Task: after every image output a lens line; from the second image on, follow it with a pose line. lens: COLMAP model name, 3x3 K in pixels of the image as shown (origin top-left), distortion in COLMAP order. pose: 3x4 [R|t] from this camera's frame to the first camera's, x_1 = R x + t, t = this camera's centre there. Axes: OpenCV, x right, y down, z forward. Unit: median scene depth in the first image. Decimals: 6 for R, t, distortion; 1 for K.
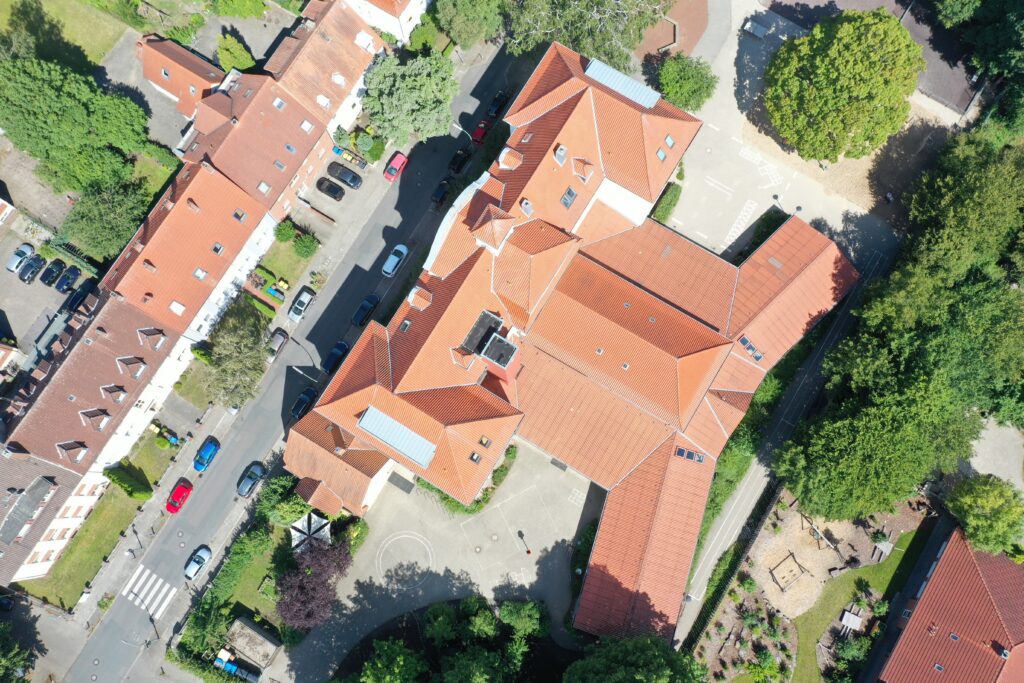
lens RADIAL K [[809.6, 0, 512.0], [0, 809.6, 341.5], [0, 0, 1]] dist [0.006126, 0.001540]
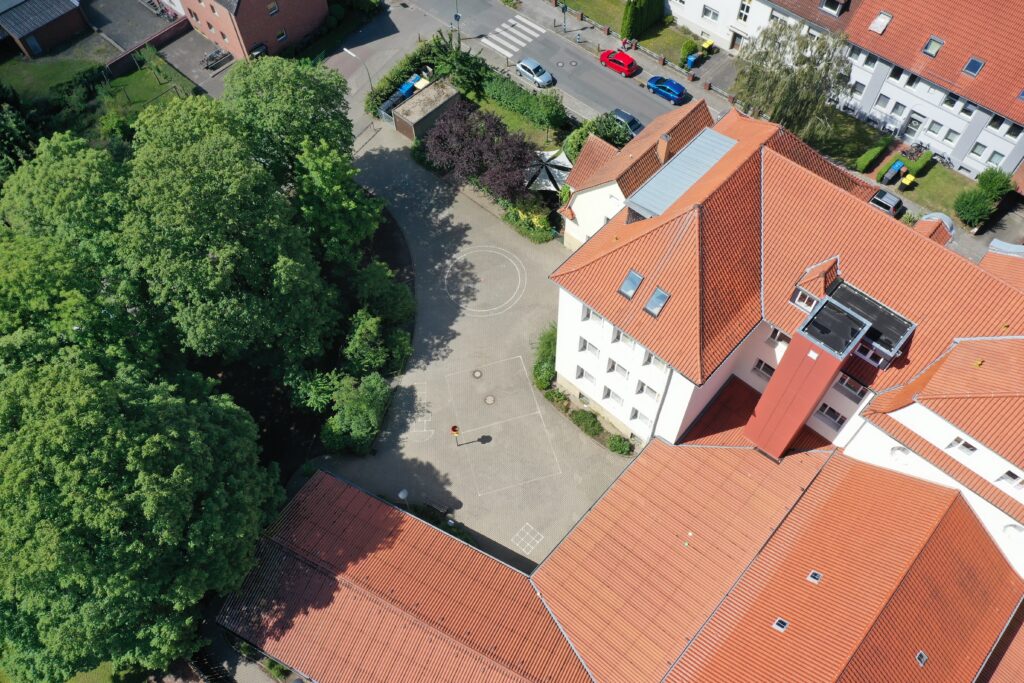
lens RADIAL K [[809.6, 0, 512.0], [0, 809.6, 341.5], [0, 0, 1]] dist [0.006126, 0.001540]
pose [[-0.194563, 0.850786, -0.488168, 0.245848], [-0.959711, -0.062252, 0.274007, 0.057602], [0.202732, 0.521812, 0.828621, 0.469150]]
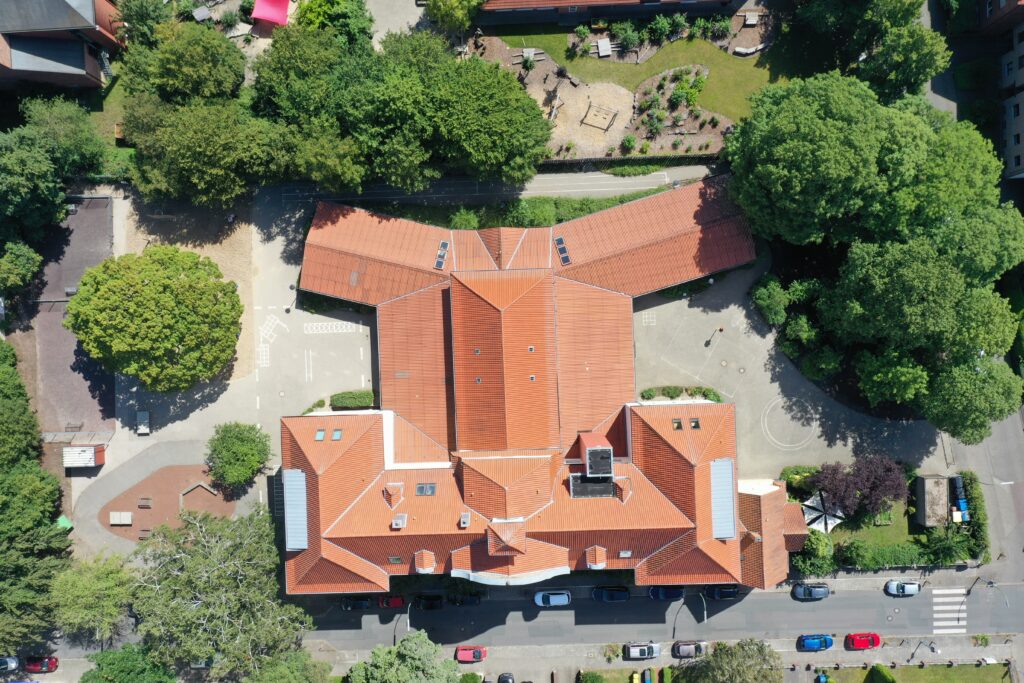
lens RADIAL K [[806.4, 0, 512.0], [0, 806.4, 341.5], [0, 0, 1]] dist [0.009005, -0.000791]
pose [[-0.549722, -0.834698, 0.032941, 0.120859], [0.827464, -0.538706, 0.158428, -0.138611], [-0.114494, 0.114348, 0.986821, -0.005618]]
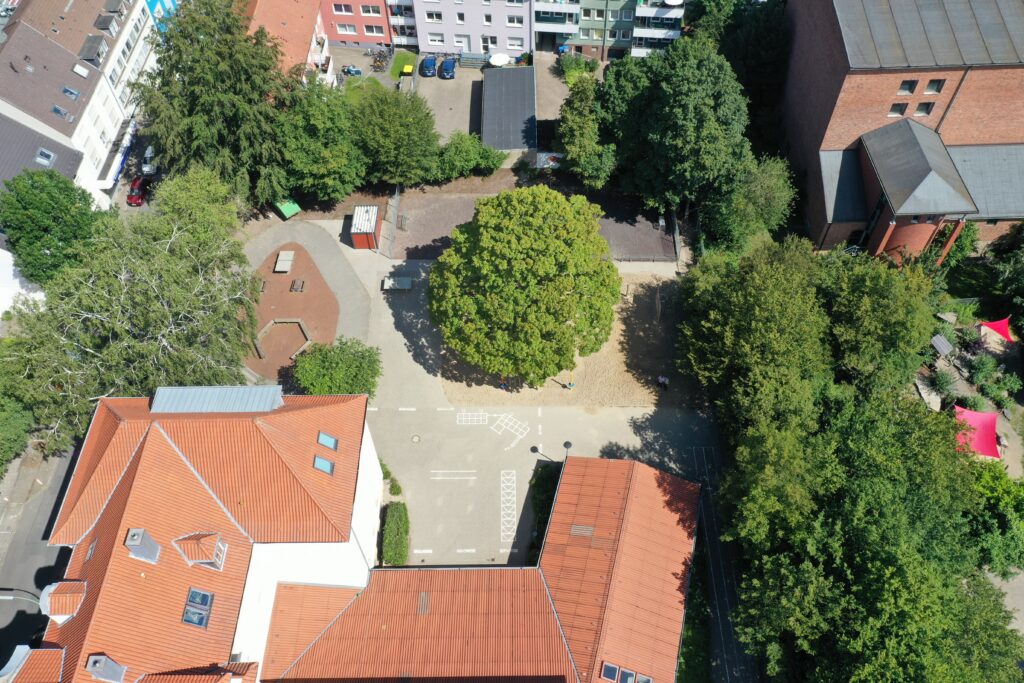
lens RADIAL K [[809.6, 0, 512.0], [0, 809.6, 341.5], [0, 0, 1]] dist [0.006126, 0.001540]
pose [[0.852427, -0.413077, 0.320524, 0.138708], [0.513593, 0.776371, -0.365337, -0.008648], [-0.097933, 0.476042, 0.873953, 0.387145]]
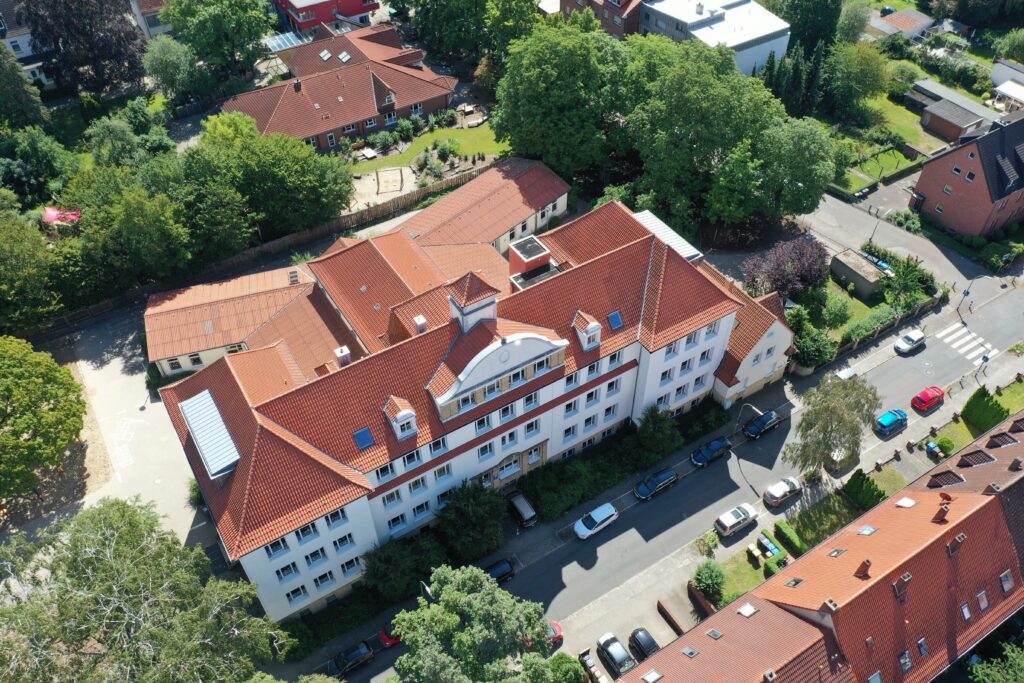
lens RADIAL K [[818.0, 0, 509.9], [0, 818.0, 342.1], [0, 0, 1]] dist [0.002315, 0.001538]
pose [[-0.892243, -0.295523, 0.341422, -0.301490], [0.449239, -0.504453, 0.737368, -0.645453], [-0.045678, 0.811291, 0.582855, 0.473585]]
